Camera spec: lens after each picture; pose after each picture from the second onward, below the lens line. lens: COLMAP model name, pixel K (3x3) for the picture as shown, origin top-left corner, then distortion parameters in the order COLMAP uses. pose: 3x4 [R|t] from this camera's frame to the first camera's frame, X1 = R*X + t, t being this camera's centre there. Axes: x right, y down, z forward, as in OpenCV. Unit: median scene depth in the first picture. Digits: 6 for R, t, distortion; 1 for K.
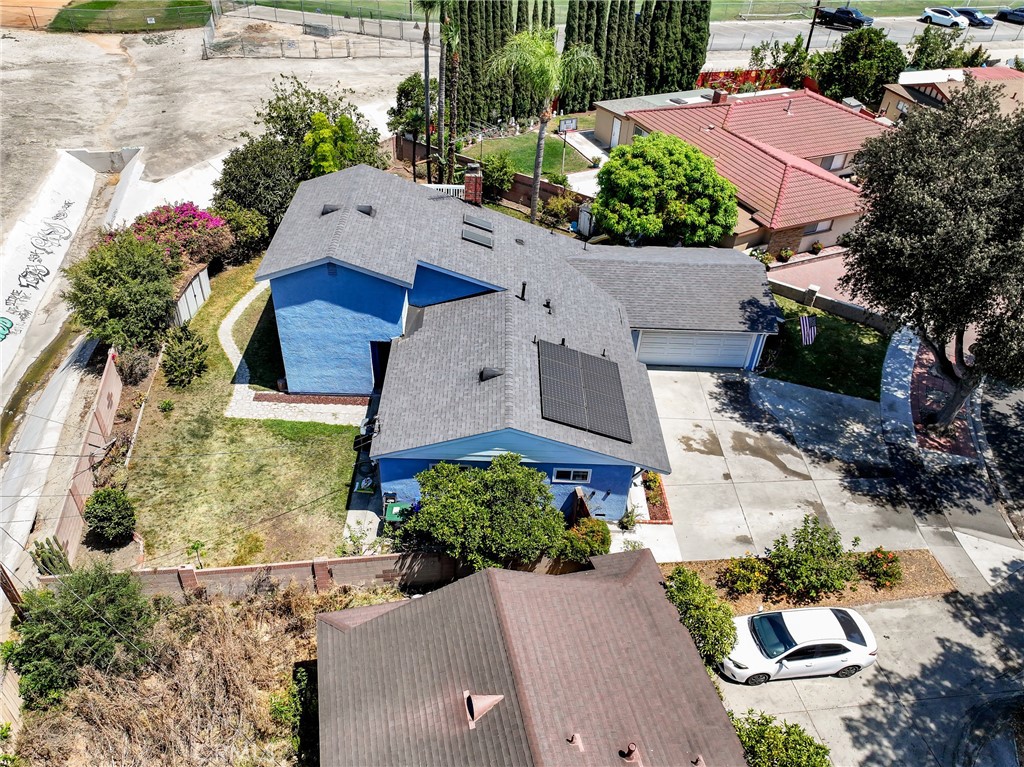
lens RADIAL K [[732.5, 0, 512.0], [0, 732.5, 383.5], [0, 0, 1]] dist [0.008290, 0.002828]
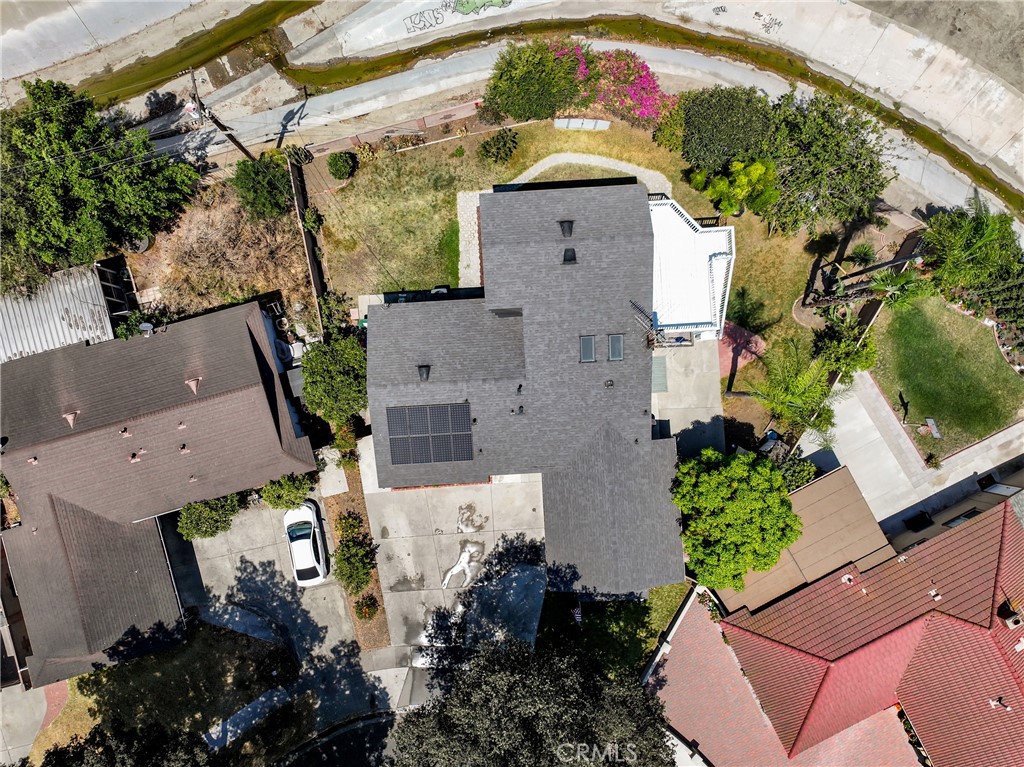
lens RADIAL K [[732.5, 0, 512.0], [0, 732.5, 383.5], [0, 0, 1]] dist [0.008290, 0.002828]
pose [[0.051574, 0.998087, -0.034108, 0.050830], [-0.659769, 0.059692, 0.749094, -1.303464], [0.749696, -0.016130, 0.661586, 0.127789]]
